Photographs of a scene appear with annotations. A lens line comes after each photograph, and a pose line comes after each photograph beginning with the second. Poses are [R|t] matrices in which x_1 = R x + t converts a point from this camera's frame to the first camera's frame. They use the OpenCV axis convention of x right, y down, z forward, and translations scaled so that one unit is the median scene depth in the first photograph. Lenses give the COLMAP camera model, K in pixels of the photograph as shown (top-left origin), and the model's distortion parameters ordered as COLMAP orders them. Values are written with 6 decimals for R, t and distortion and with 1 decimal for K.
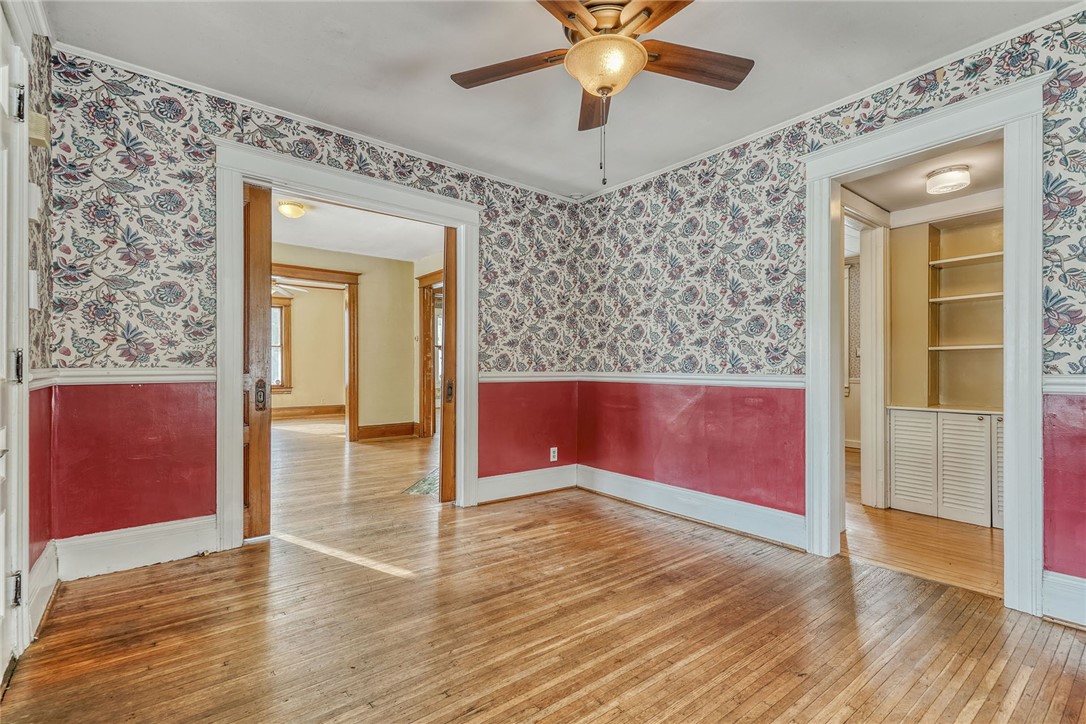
lens RADIAL K [[499.2, 0, 540.2], [0, 499.2, 367.4], [0, 0, 1]] dist [-0.000203, 0.003772]
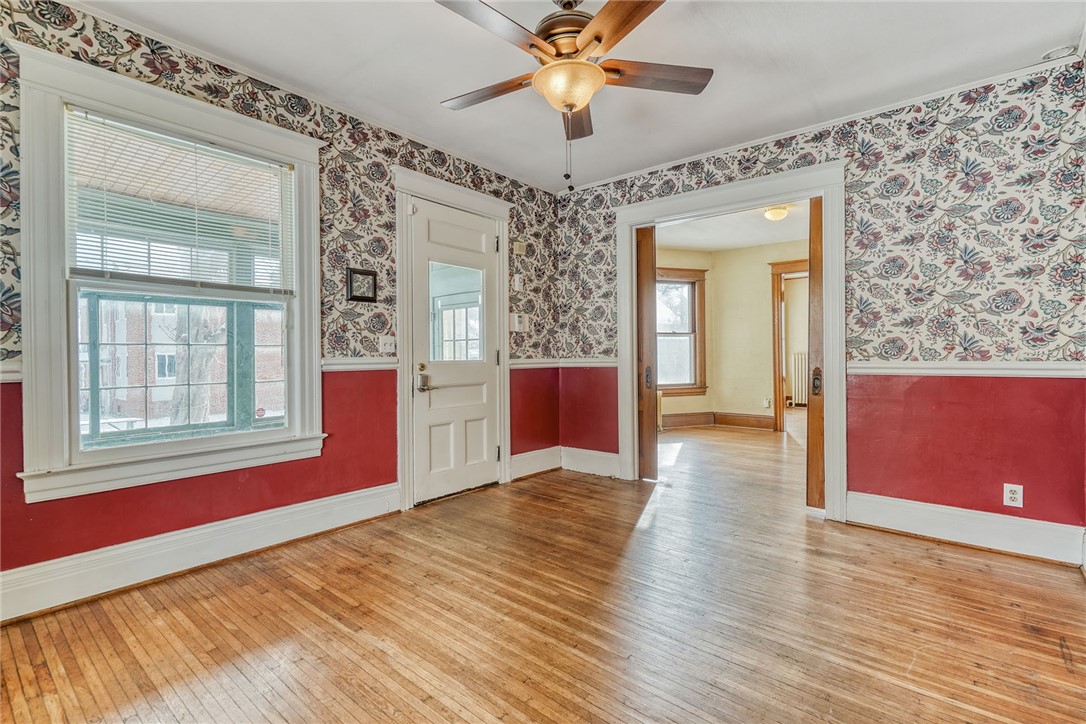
lens RADIAL K [[499.2, 0, 540.3], [0, 499.2, 358.1], [0, 0, 1]] dist [-0.000203, 0.003772]
pose [[0.189974, -0.004208, -0.981780, 0.696924], [0.005469, 0.999980, -0.003228, 0.004434], [0.981774, -0.004756, 0.189993, 0.413533]]
